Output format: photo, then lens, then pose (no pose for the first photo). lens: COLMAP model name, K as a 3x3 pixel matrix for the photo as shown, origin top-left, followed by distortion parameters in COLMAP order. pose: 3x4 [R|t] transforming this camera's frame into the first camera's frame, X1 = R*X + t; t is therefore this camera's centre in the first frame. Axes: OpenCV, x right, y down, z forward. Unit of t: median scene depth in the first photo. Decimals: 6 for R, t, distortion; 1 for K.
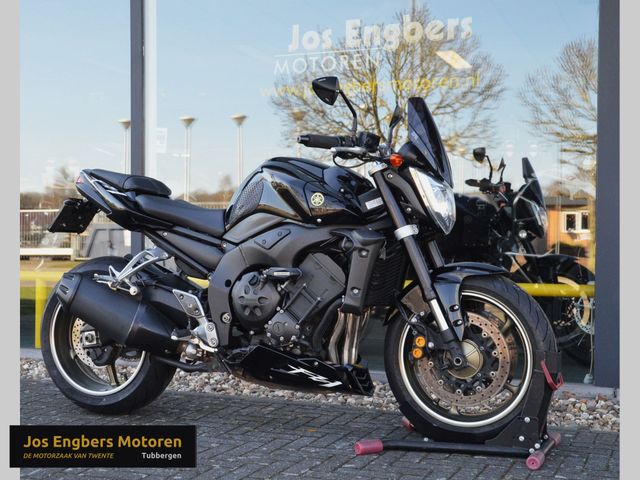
lens RADIAL K [[839.1, 0, 320.0], [0, 839.1, 245.0], [0, 0, 1]] dist [0.024945, 0.492736]
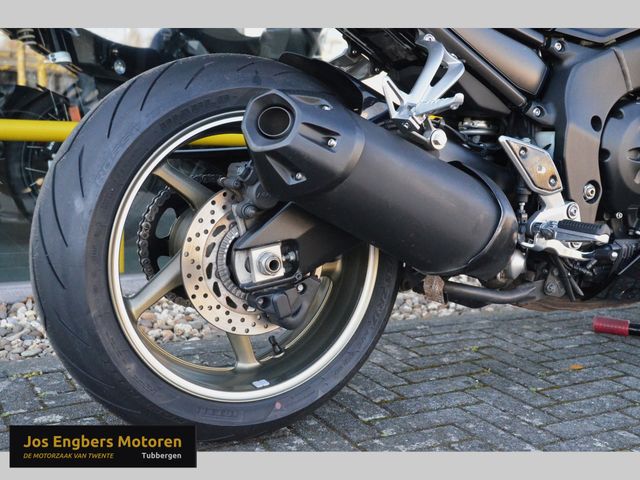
lens RADIAL K [[839.1, 0, 320.0], [0, 839.1, 245.0], [0, 0, 1]] dist [0.024945, 0.492736]
pose [[0.590889, -0.108966, 0.799360, -0.652913], [-0.029053, 0.987320, 0.156064, 0.044686], [-0.806230, -0.115440, 0.580230, 0.857250]]
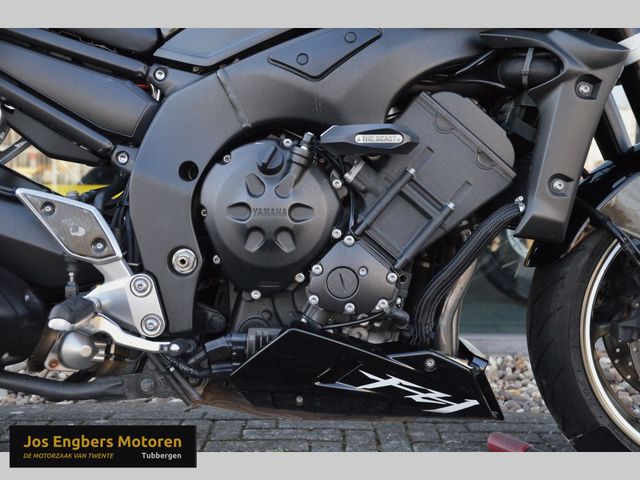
lens RADIAL K [[779.6, 0, 331.6], [0, 779.6, 248.1], [0, 0, 1]] dist [-0.000906, 0.426048]
pose [[0.916520, -0.027643, 0.399031, -0.199791], [-0.006183, 0.996511, 0.083235, 0.052459], [-0.399940, -0.078753, 0.913152, 0.667721]]
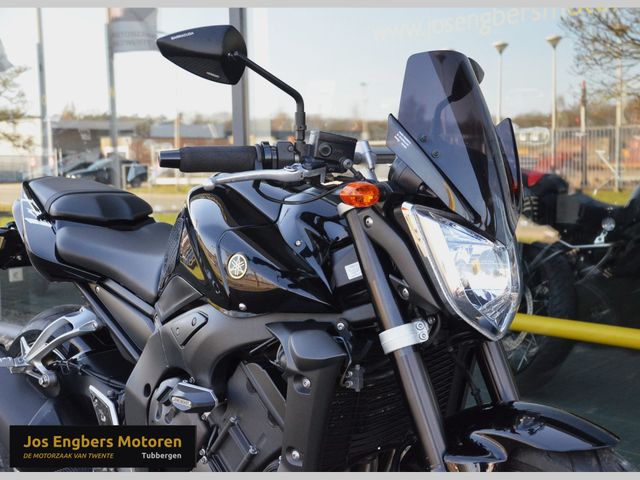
lens RADIAL K [[839.1, 0, 320.0], [0, 839.1, 245.0], [0, 0, 1]] dist [0.024945, 0.492736]
pose [[0.925979, 0.012758, -0.377360, 0.232909], [0.020515, 0.996253, 0.084023, -0.106703], [0.377018, -0.085545, 0.922247, 0.527846]]
